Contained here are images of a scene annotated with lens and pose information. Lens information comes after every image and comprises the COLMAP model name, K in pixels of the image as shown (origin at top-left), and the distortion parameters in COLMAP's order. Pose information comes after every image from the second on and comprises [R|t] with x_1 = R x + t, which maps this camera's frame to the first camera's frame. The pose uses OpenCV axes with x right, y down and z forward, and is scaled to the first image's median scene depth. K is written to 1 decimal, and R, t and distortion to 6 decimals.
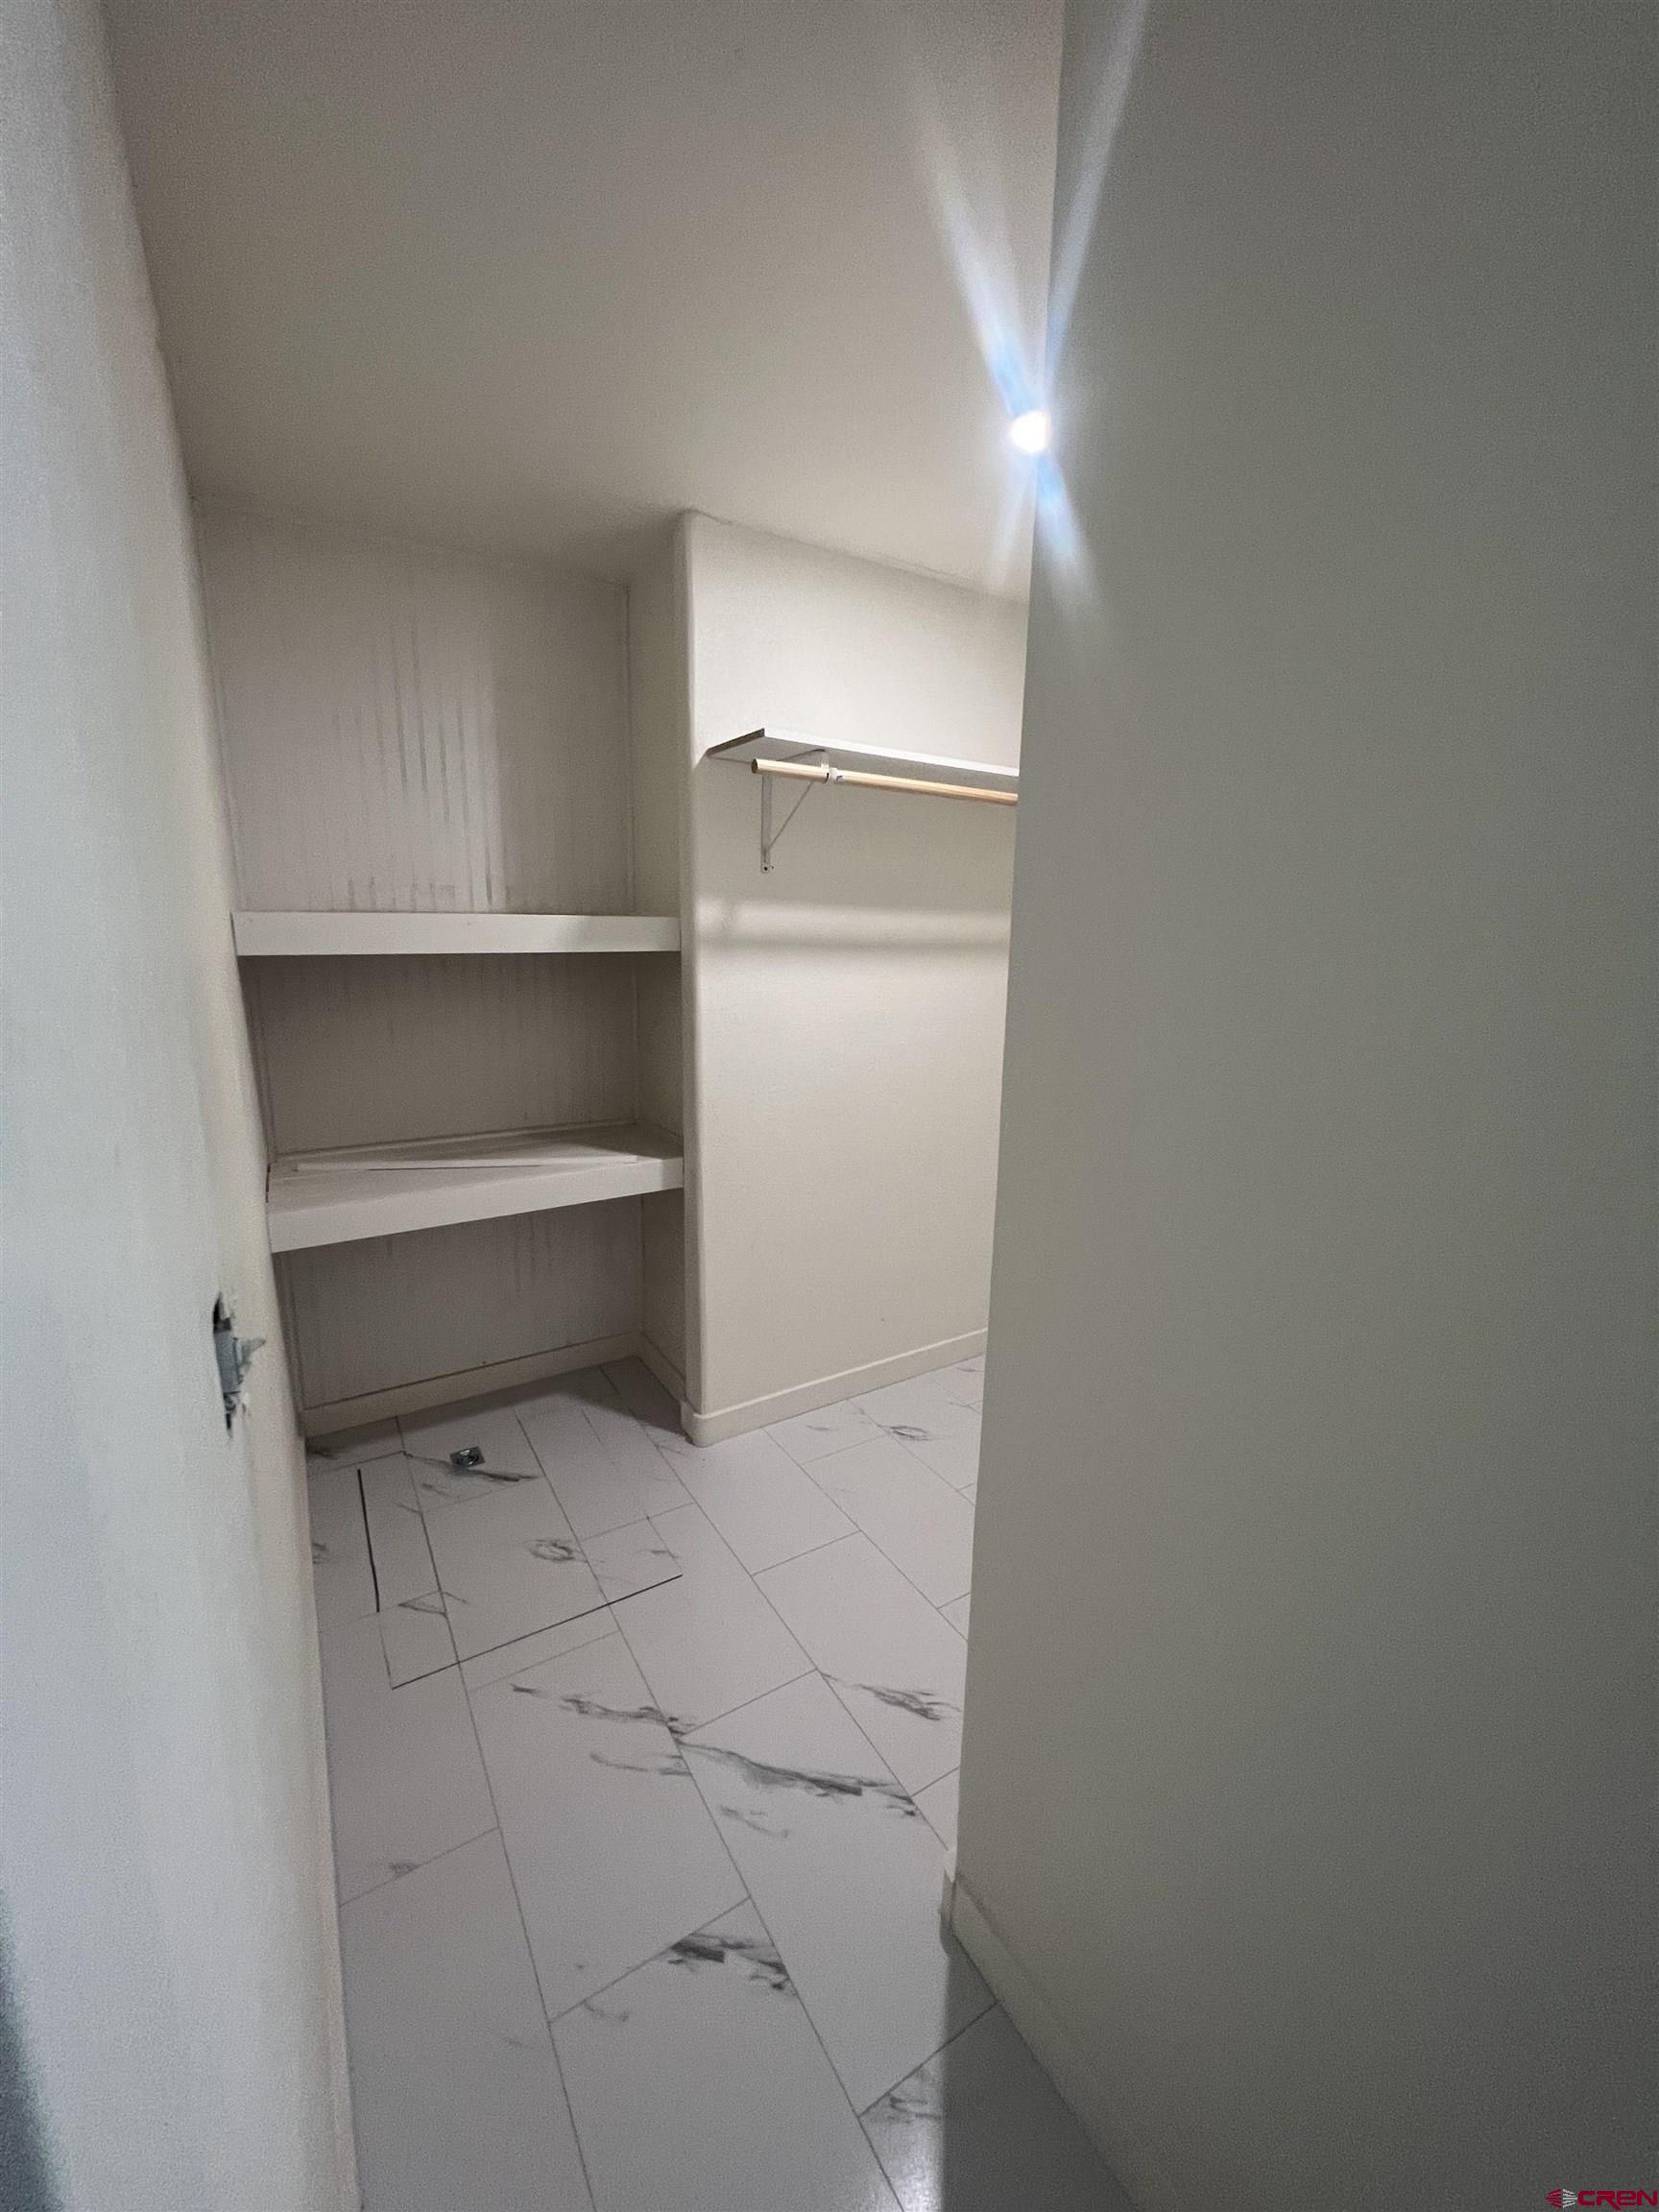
lens RADIAL K [[887.9, 0, 829.5], [0, 887.9, 1106.0], [0, 0, 1]] dist [0.002257, 0.000481]
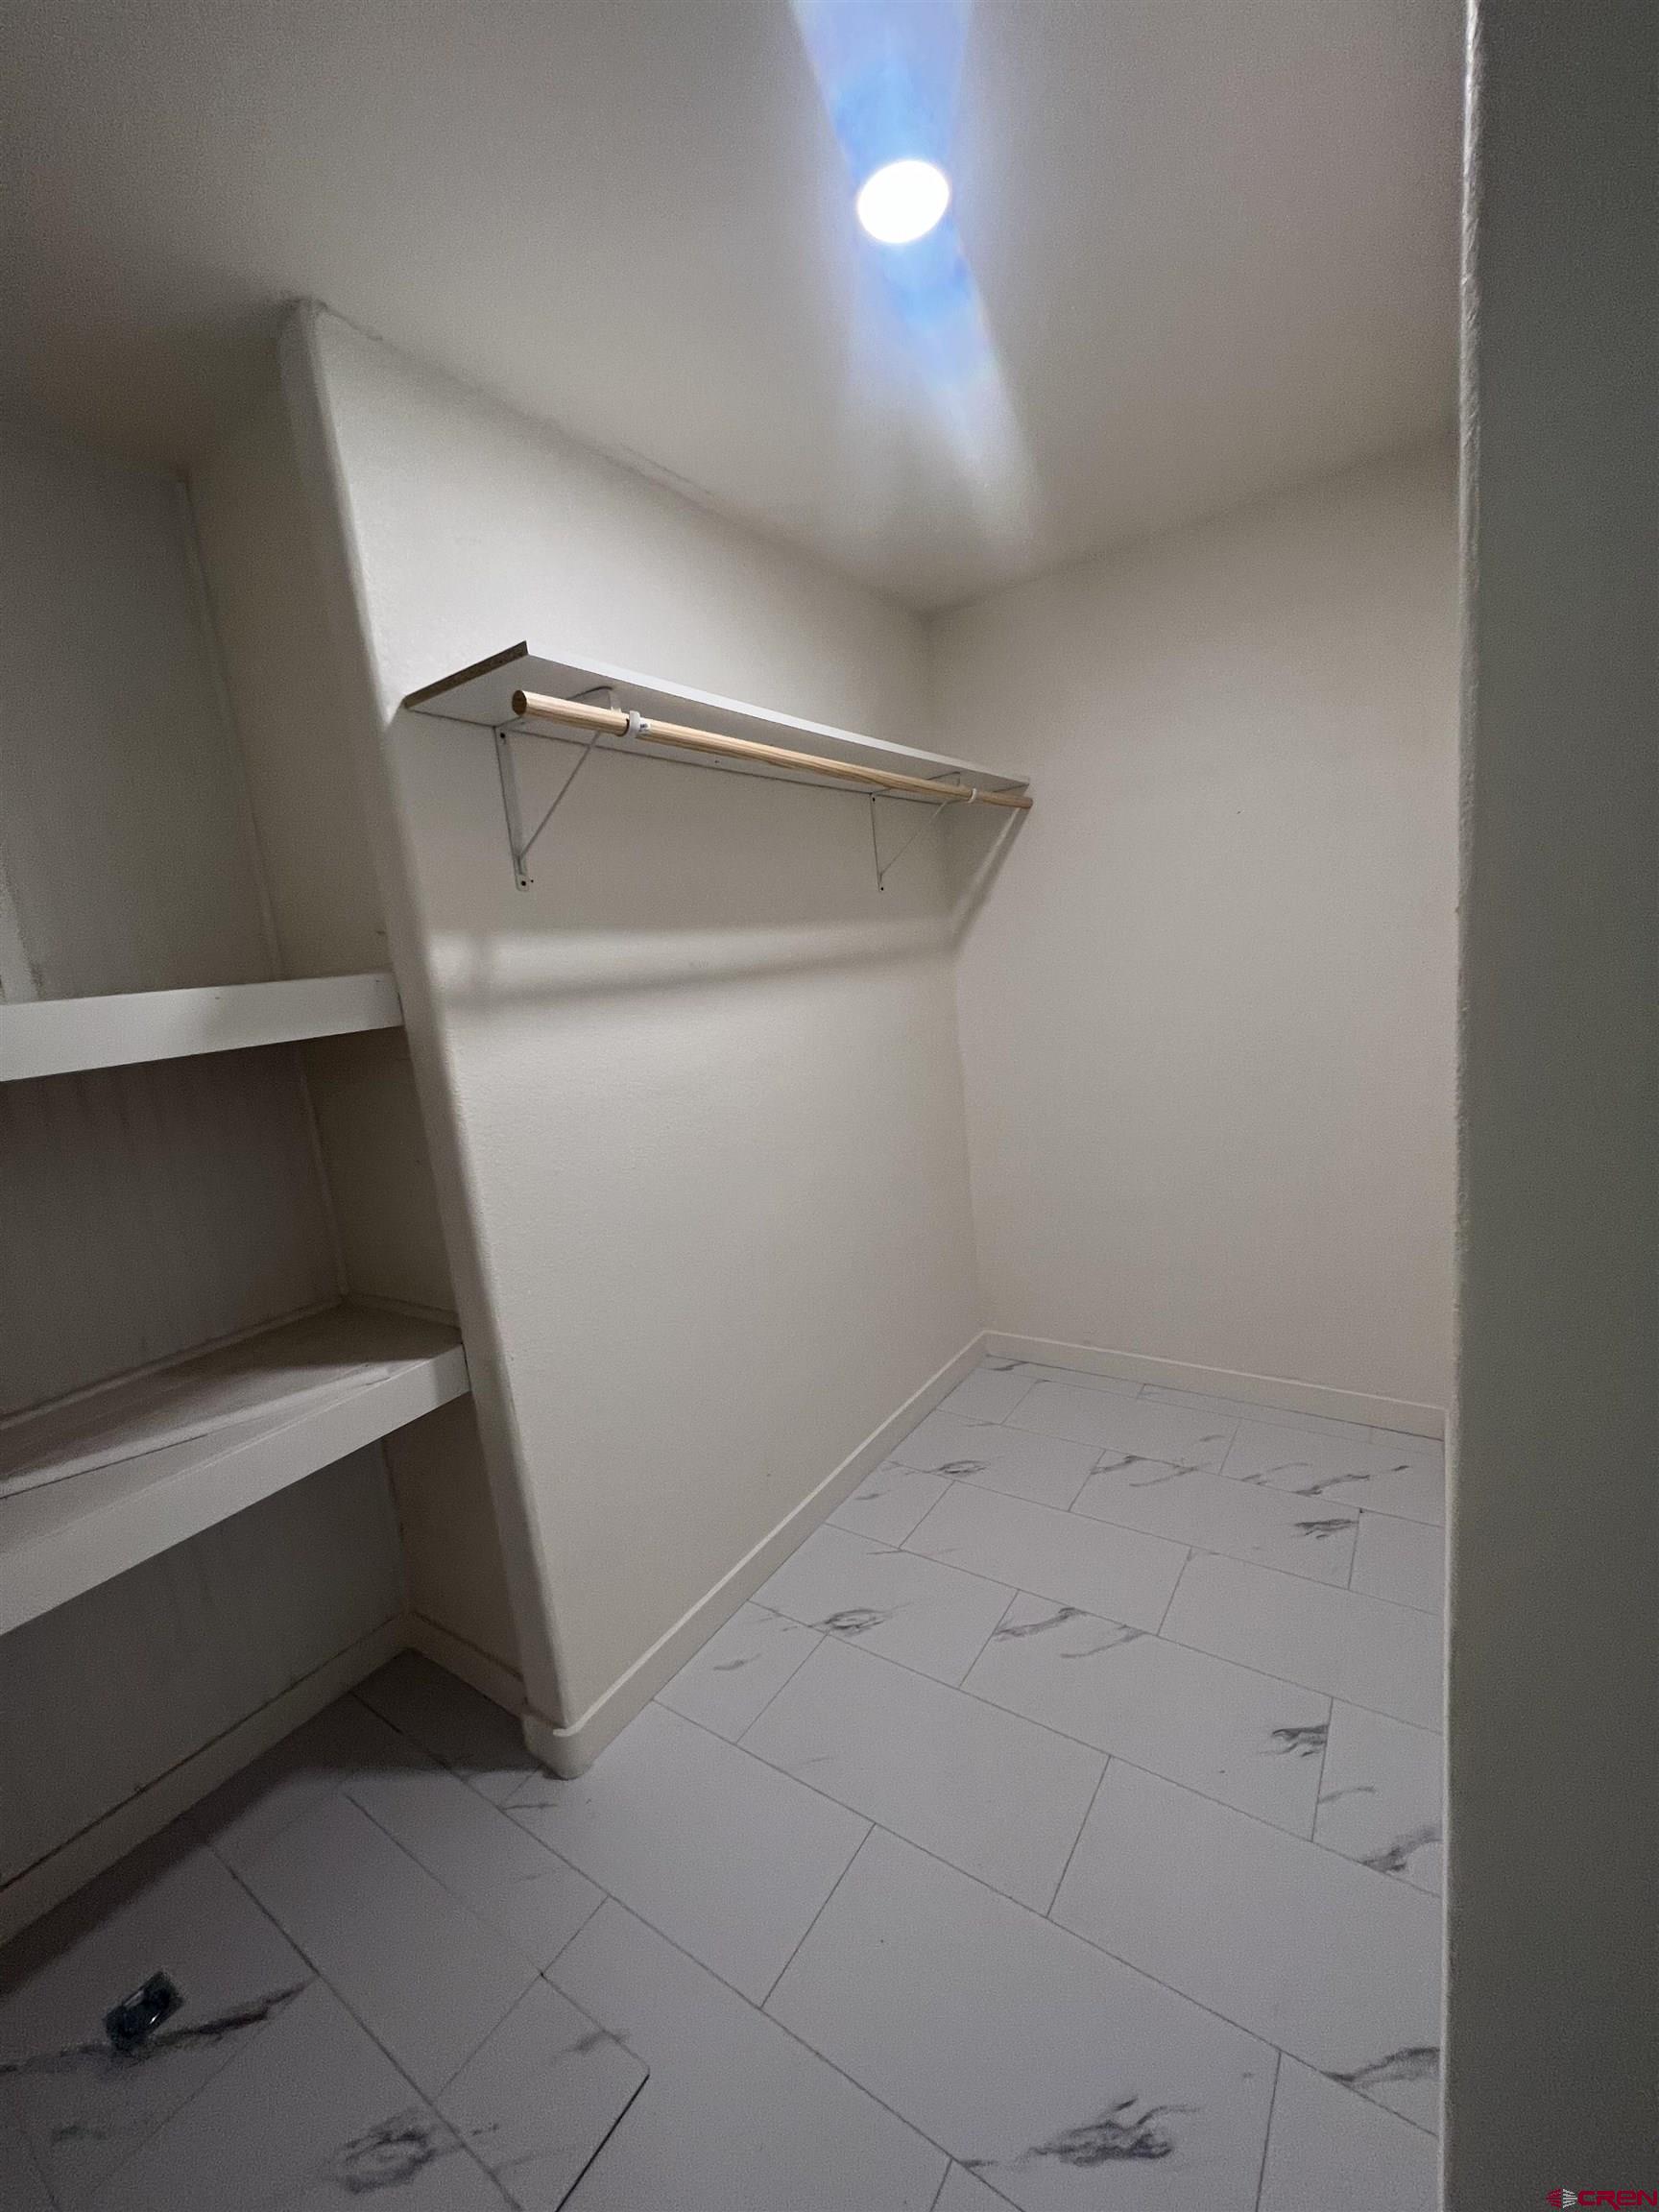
lens RADIAL K [[887.9, 0, 829.5], [0, 887.9, 1106.0], [0, 0, 1]] dist [0.002257, 0.000481]
pose [[0.908241, -0.180478, 0.377526, -0.143361], [0.200443, 0.979607, -0.013913, -0.050048], [-0.367316, 0.088308, 0.925895, 0.317741]]
